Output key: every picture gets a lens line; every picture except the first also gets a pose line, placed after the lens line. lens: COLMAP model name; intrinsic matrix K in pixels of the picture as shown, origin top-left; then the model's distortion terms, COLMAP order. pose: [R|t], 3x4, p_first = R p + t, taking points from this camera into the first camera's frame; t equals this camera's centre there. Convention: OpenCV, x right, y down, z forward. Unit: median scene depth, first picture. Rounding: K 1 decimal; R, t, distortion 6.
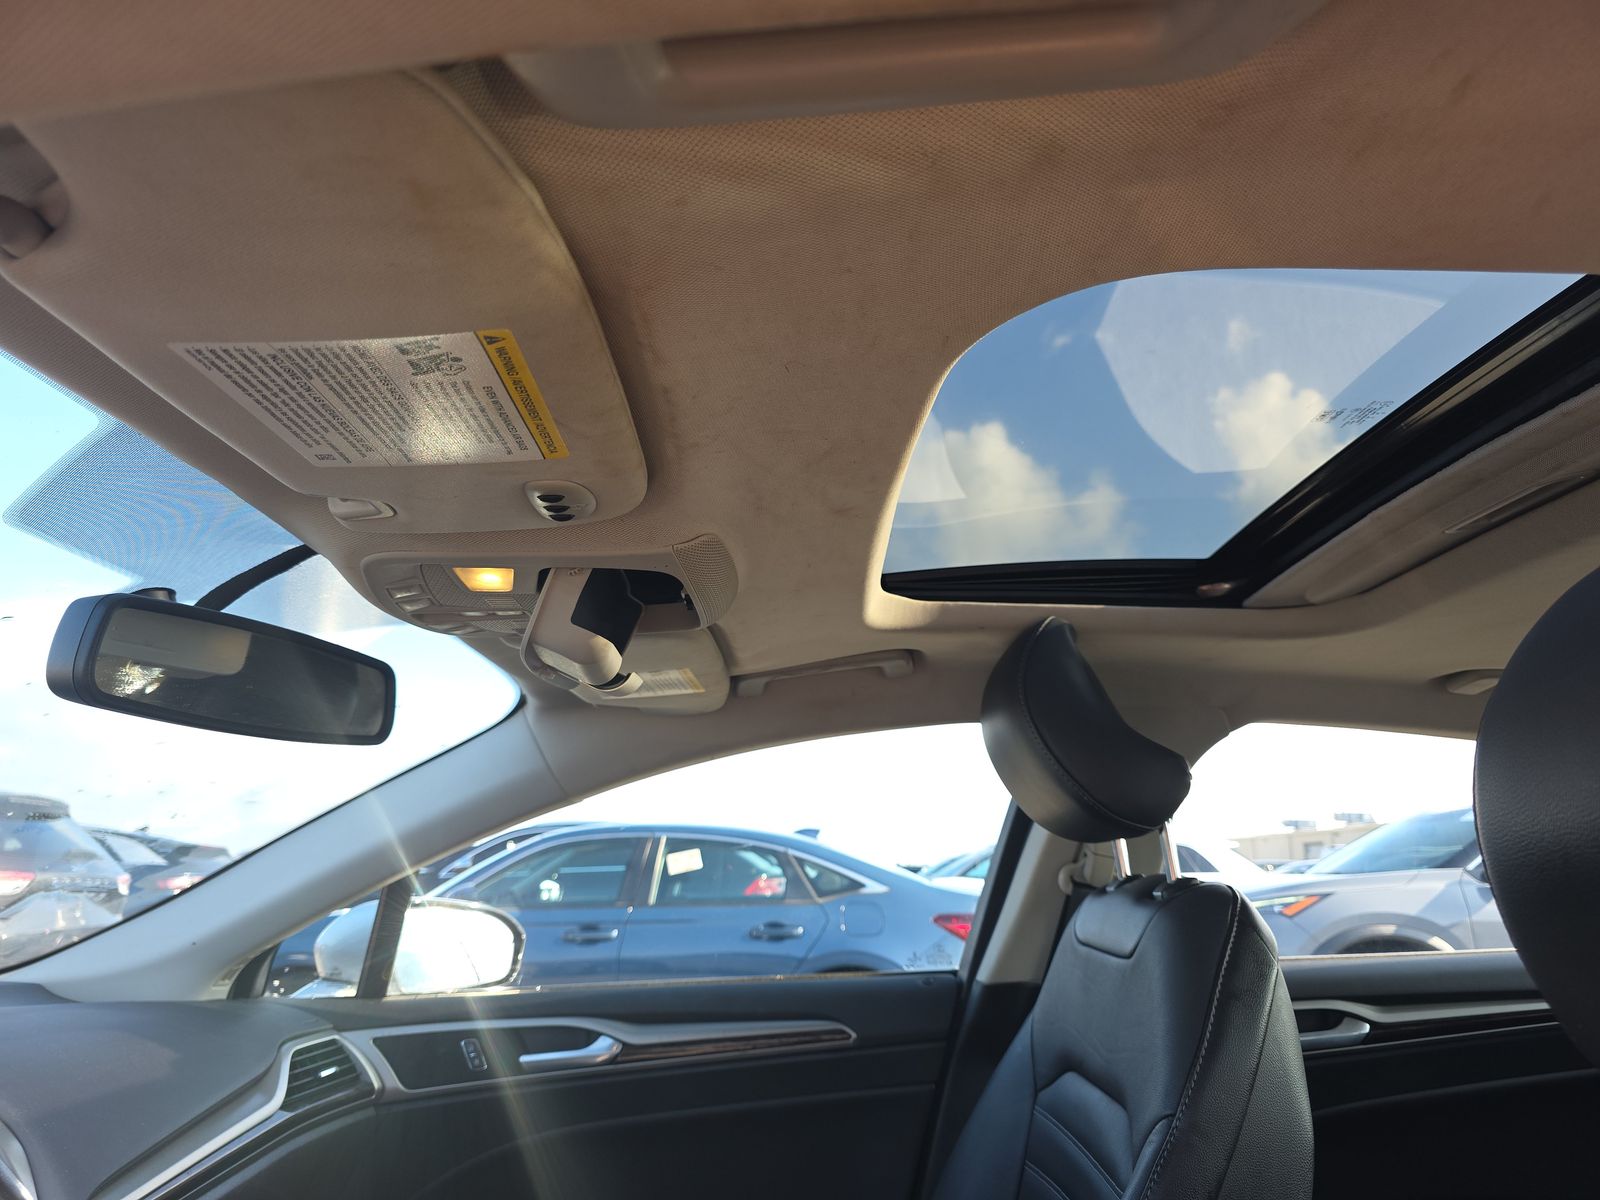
lens RADIAL K [[1092.7, 0, 815.3], [0, 1092.7, 609.8], [0, 0, 1]] dist [0.039108, -0.030836]
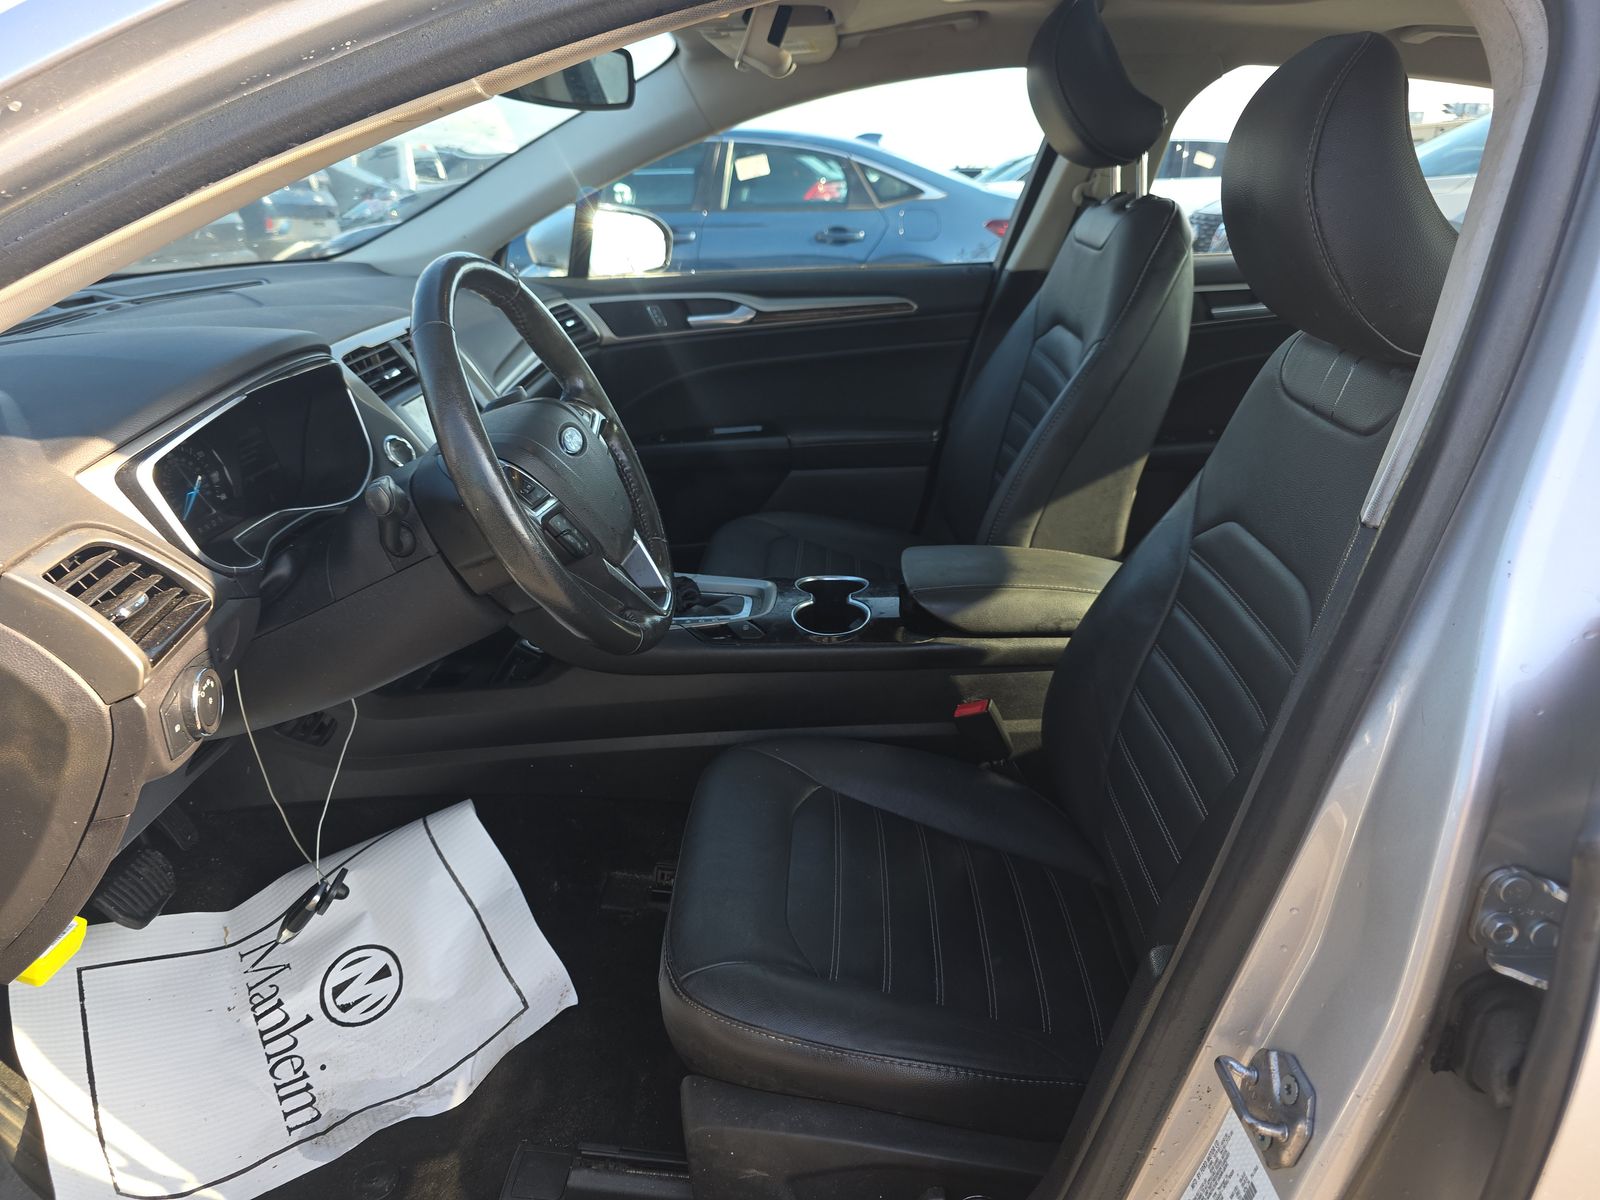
lens RADIAL K [[1092.7, 0, 815.3], [0, 1092.7, 609.8], [0, 0, 1]] dist [0.039108, -0.030836]
pose [[0.998944, 0.019752, -0.041478, -0.027123], [0.007715, 0.817906, 0.575301, -0.106672], [0.045288, -0.575013, 0.816890, -0.378862]]
